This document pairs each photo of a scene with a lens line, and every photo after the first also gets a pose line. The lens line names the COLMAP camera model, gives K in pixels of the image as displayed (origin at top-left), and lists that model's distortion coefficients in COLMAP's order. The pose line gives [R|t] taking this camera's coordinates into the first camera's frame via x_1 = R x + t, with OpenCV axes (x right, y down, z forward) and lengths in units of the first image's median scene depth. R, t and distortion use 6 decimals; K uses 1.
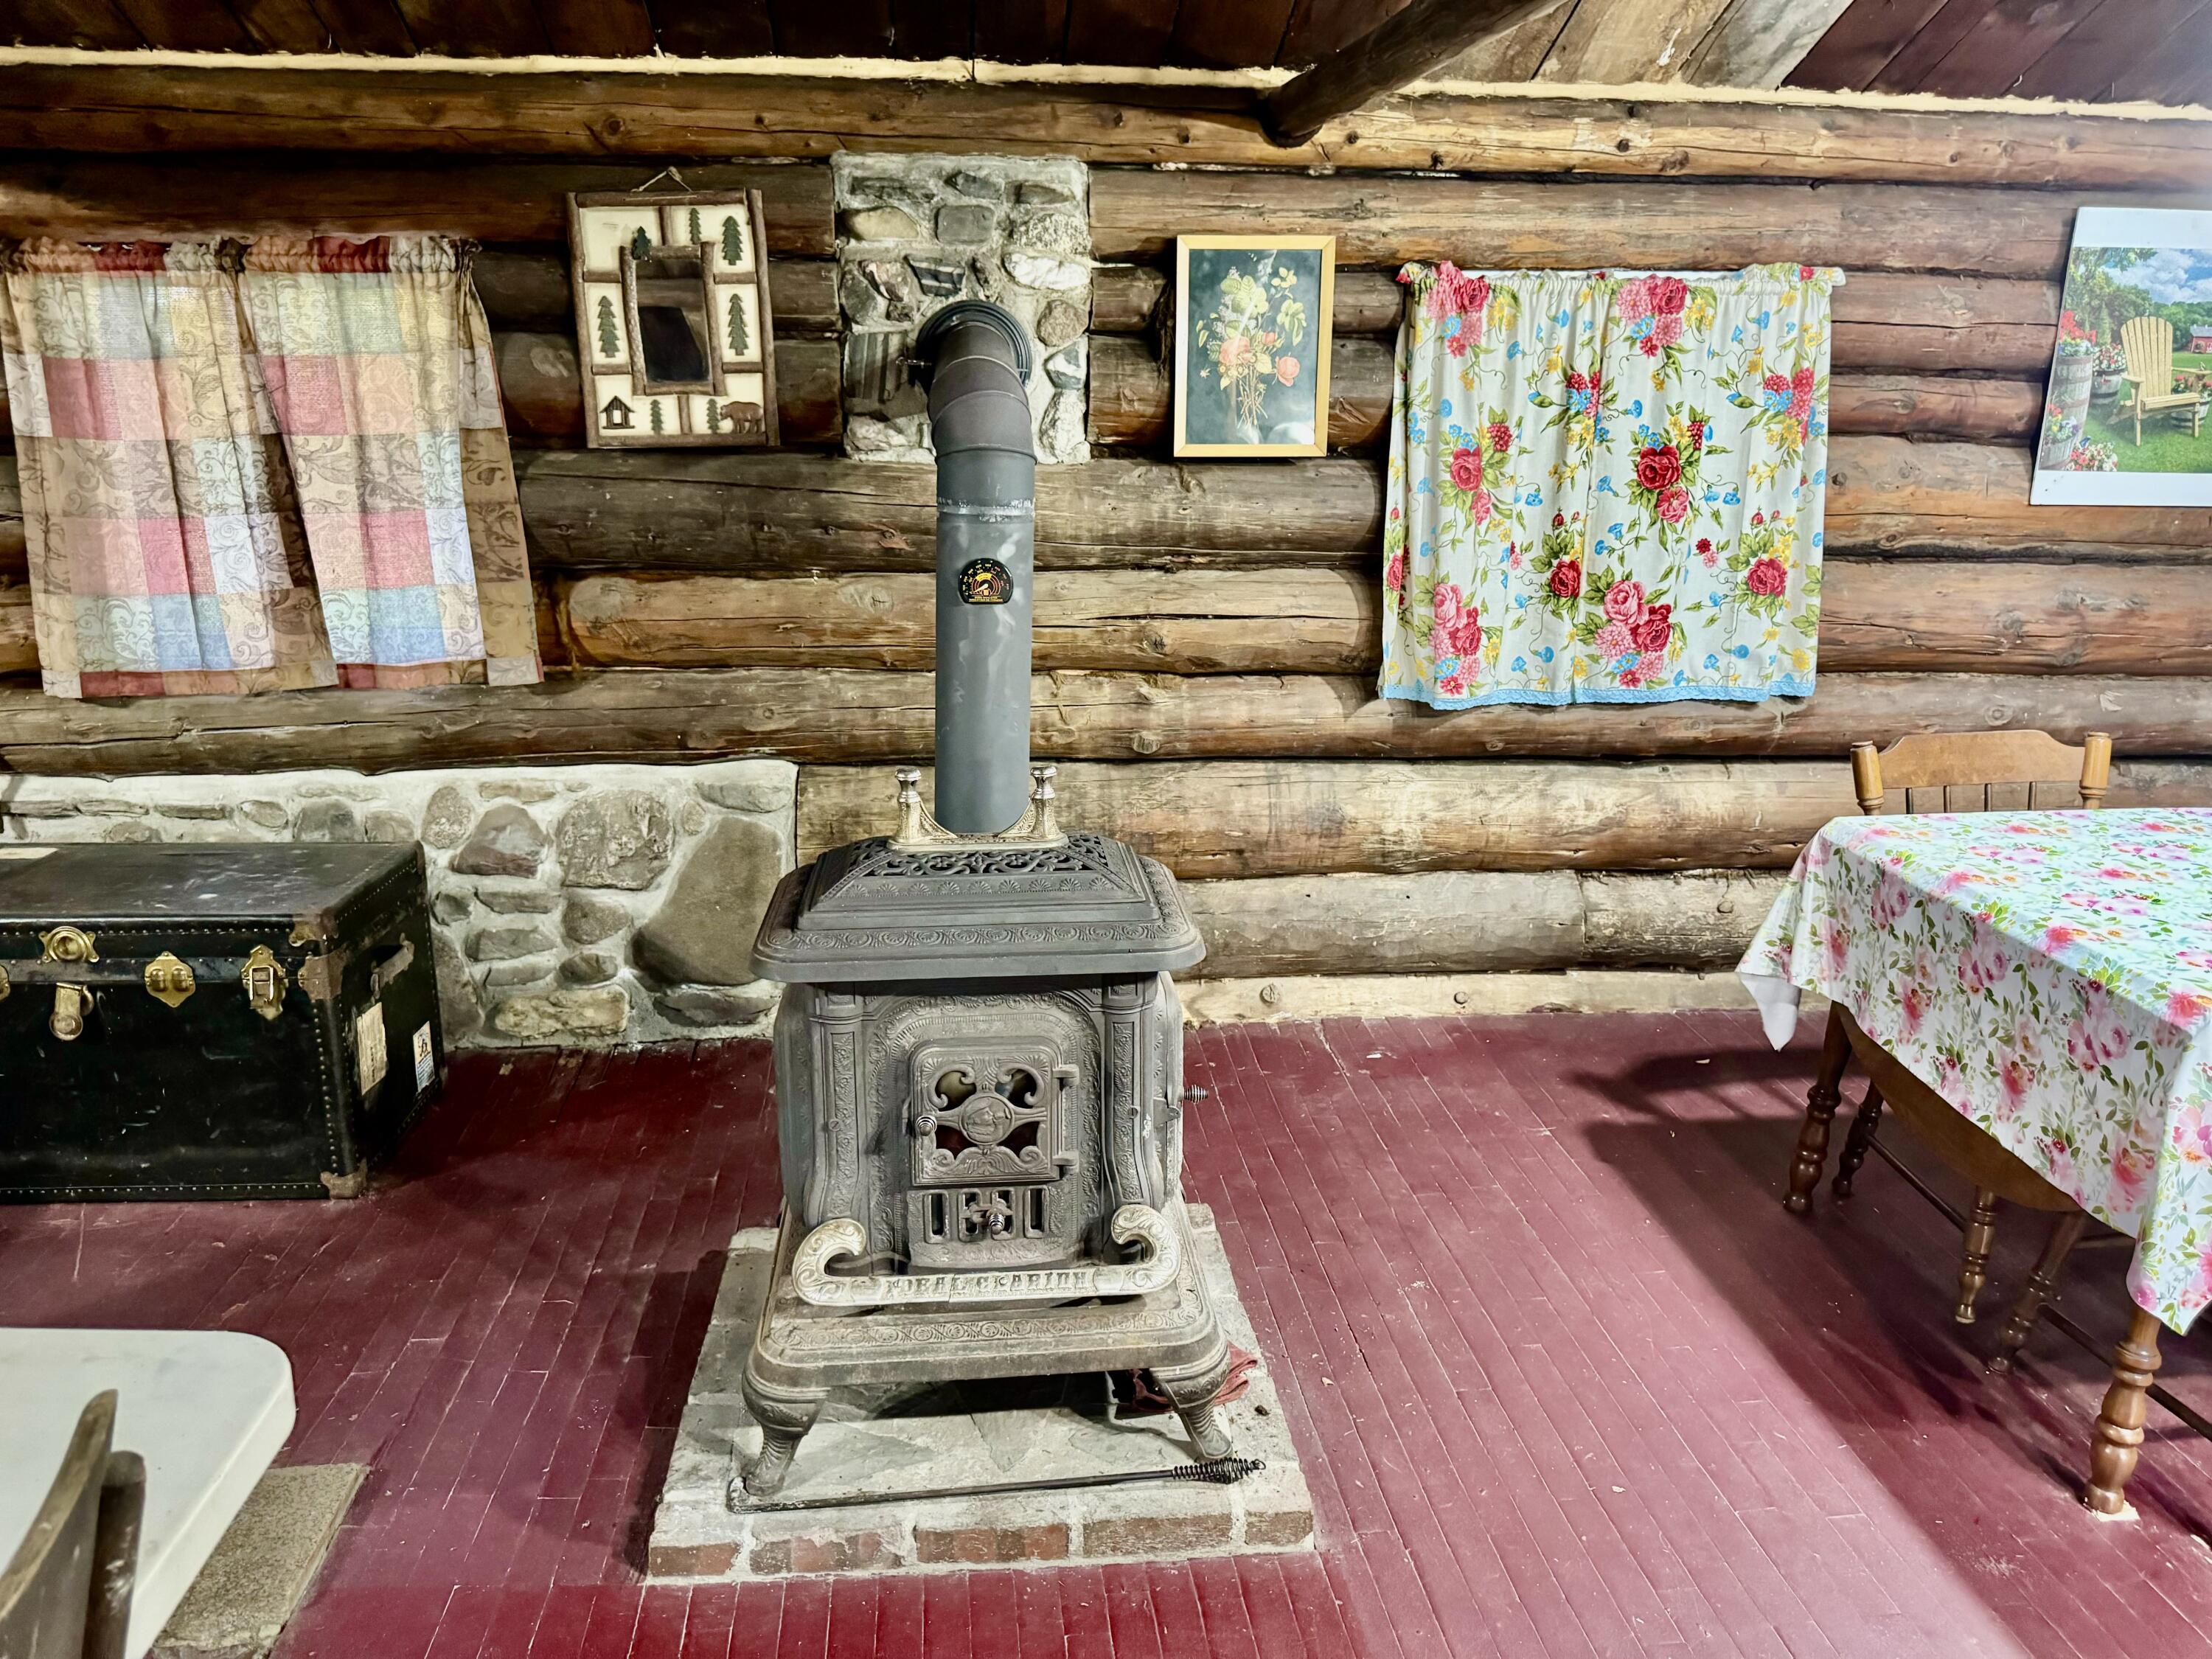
lens RADIAL K [[1558.9, 0, 1112.4], [0, 1558.9, 863.8], [0, 0, 1]] dist [0.045282, -0.074445]
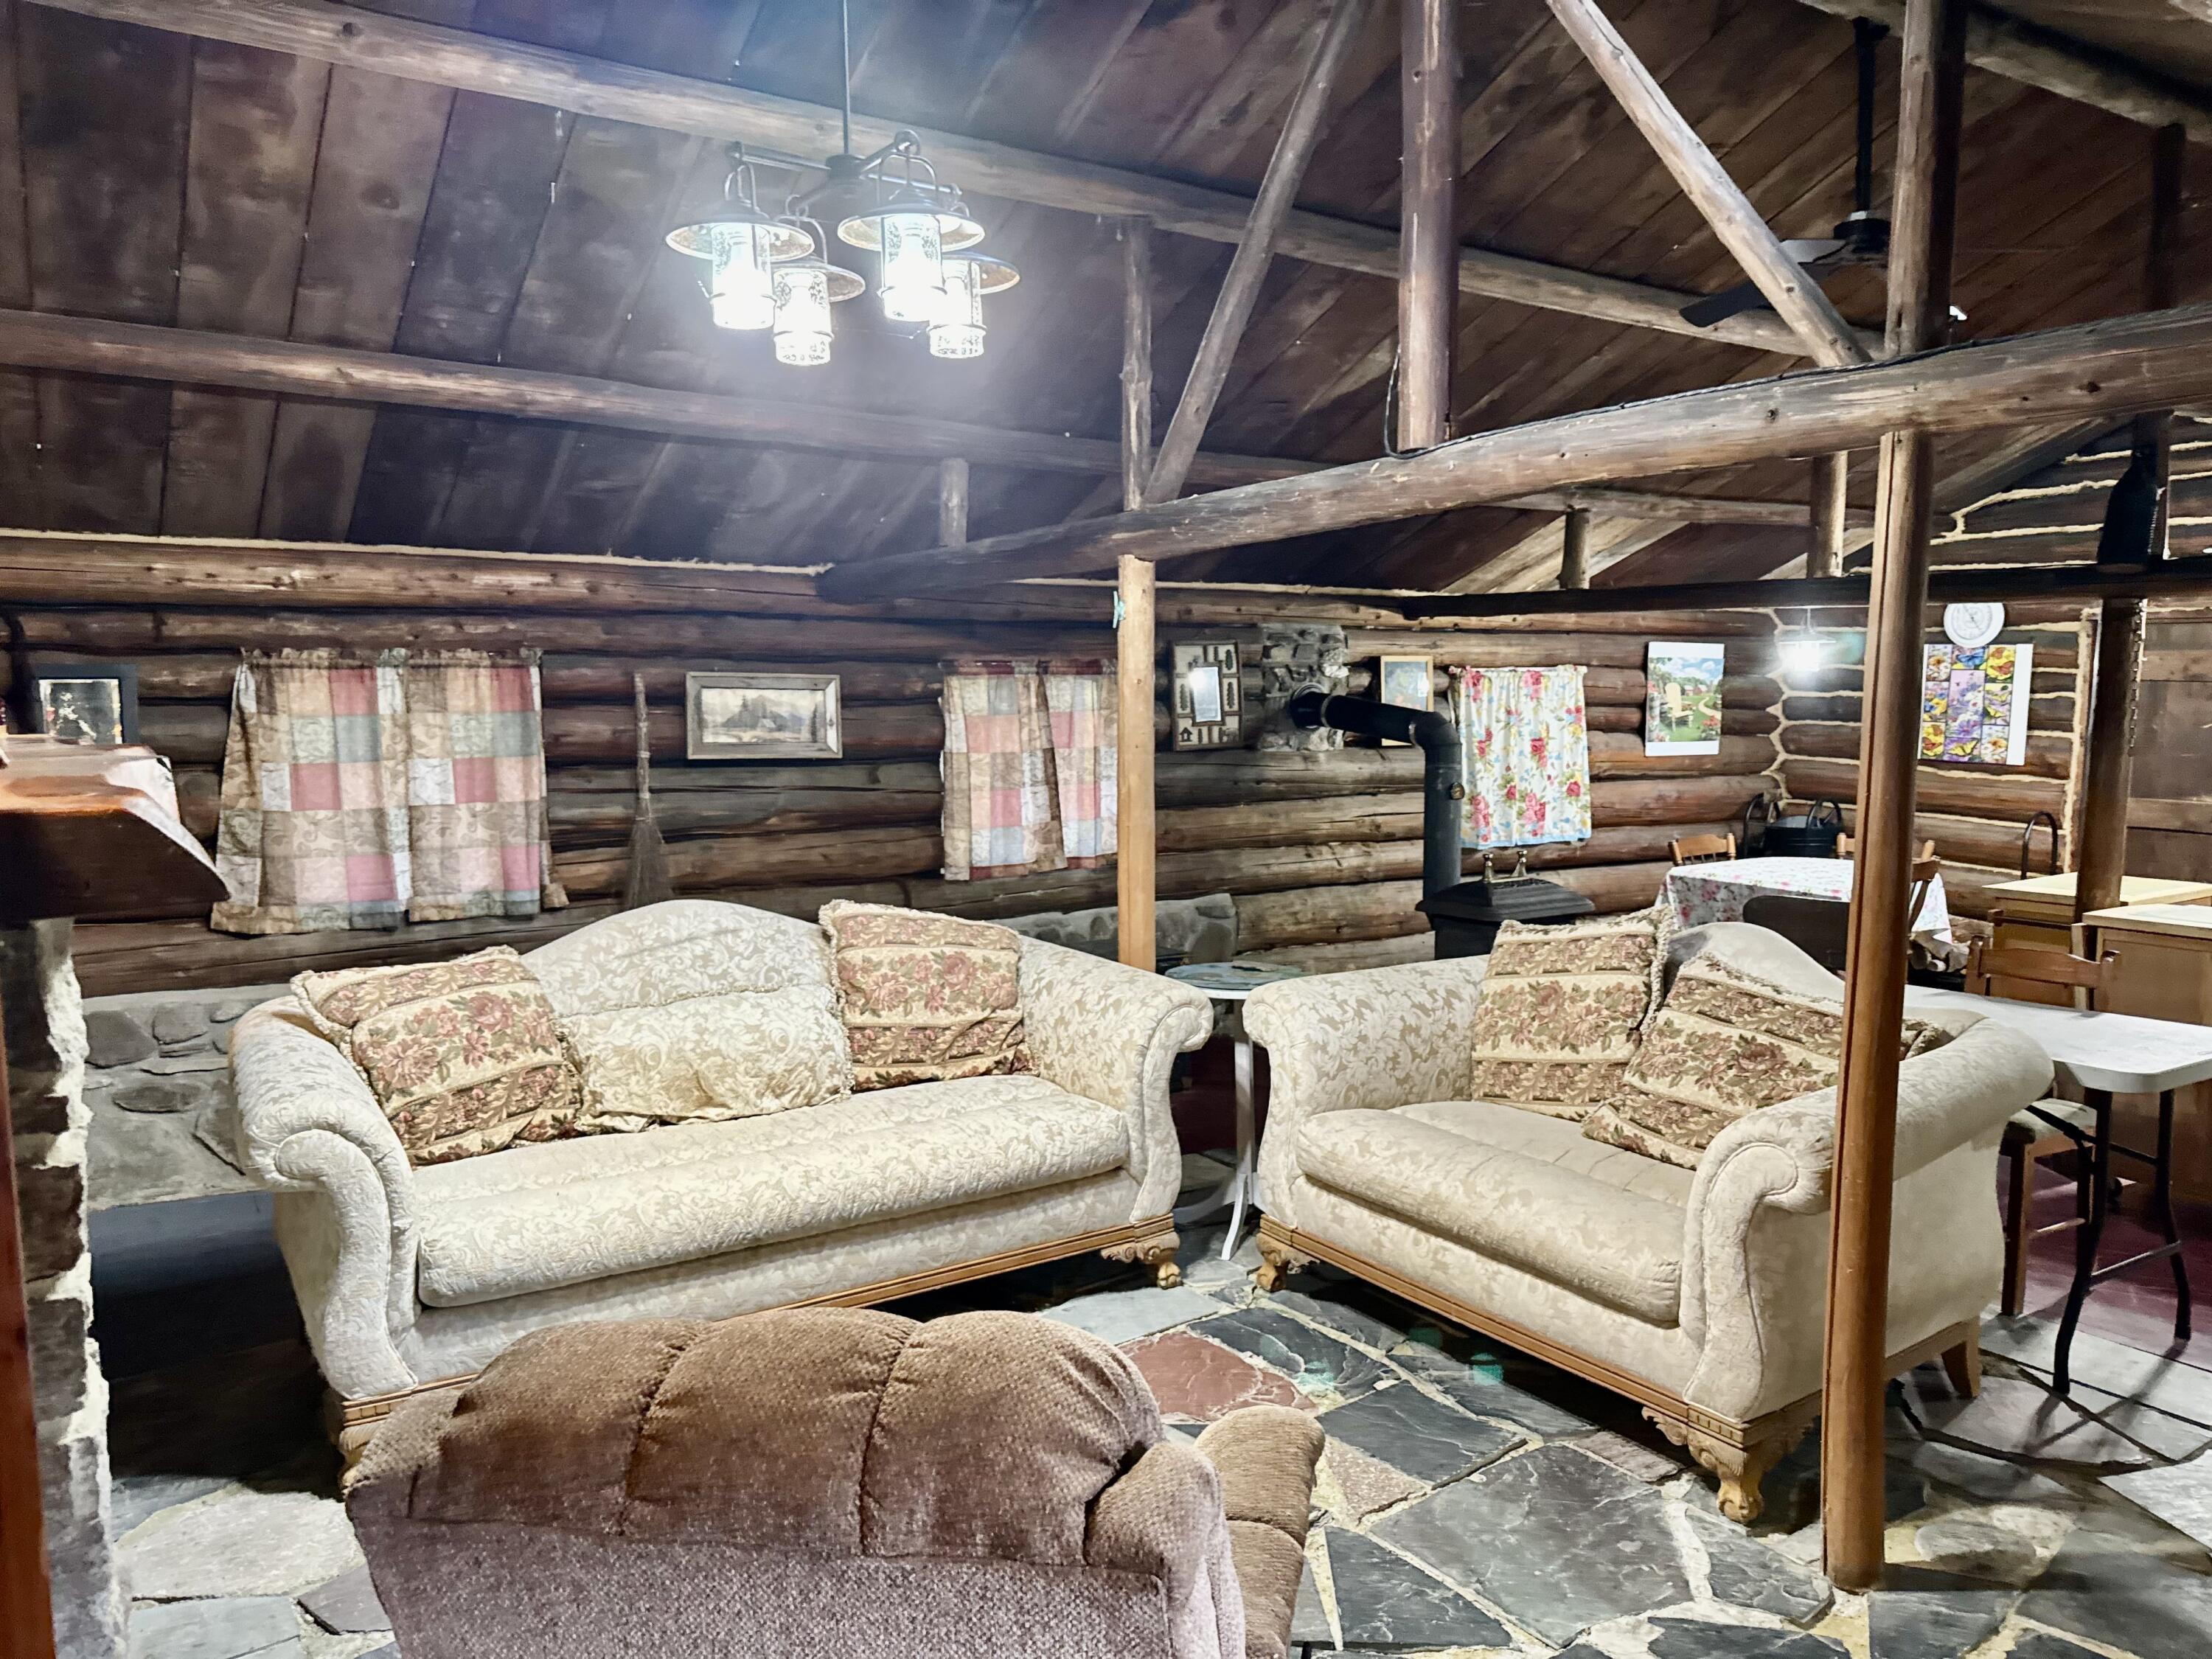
lens RADIAL K [[1558.9, 0, 1112.4], [0, 1558.9, 863.8], [0, 0, 1]] dist [0.045282, -0.074445]
pose [[0.886784, -0.061292, 0.458102, -1.365814], [0.138477, 0.980868, -0.136826, 0.165820], [-0.440951, 0.184772, 0.878306, -0.800608]]
